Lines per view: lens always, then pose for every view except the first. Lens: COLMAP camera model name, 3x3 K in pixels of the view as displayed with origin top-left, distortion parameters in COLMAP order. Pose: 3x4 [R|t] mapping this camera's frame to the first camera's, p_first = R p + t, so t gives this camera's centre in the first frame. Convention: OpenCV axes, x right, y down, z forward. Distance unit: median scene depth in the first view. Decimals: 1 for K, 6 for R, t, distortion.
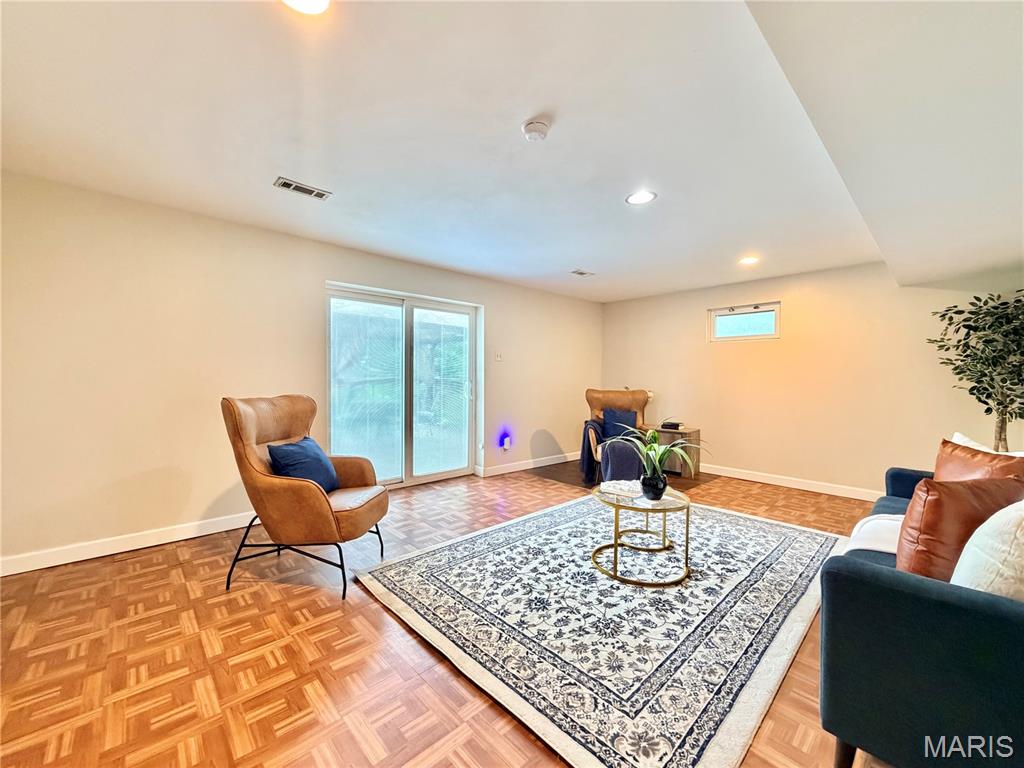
lens RADIAL K [[407.9, 0, 509.2], [0, 407.9, 381.5], [0, 0, 1]] dist [0.000451, 0.000245]
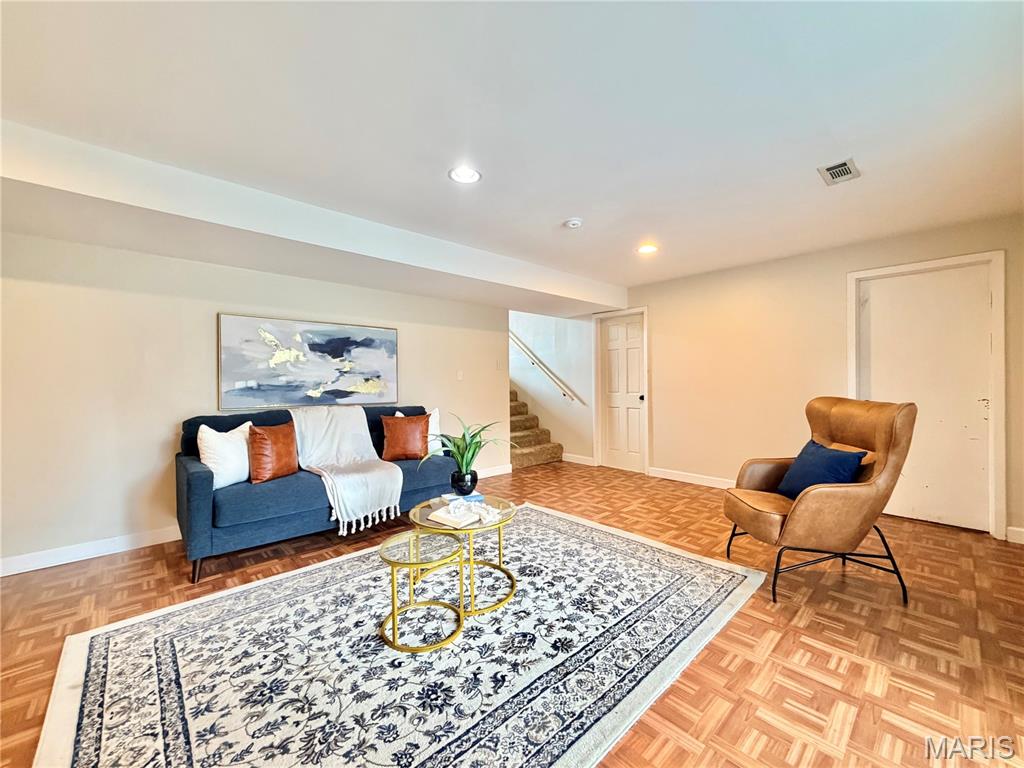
lens RADIAL K [[407.9, 0, 508.7], [0, 407.9, 385.6], [0, 0, 1]] dist [0.000451, 0.000245]
pose [[-0.999837, -0.008311, 0.016000, 0.231167], [-0.007971, 0.999743, 0.021208, -0.012448], [-0.016172, 0.021077, -0.999647, 2.076616]]
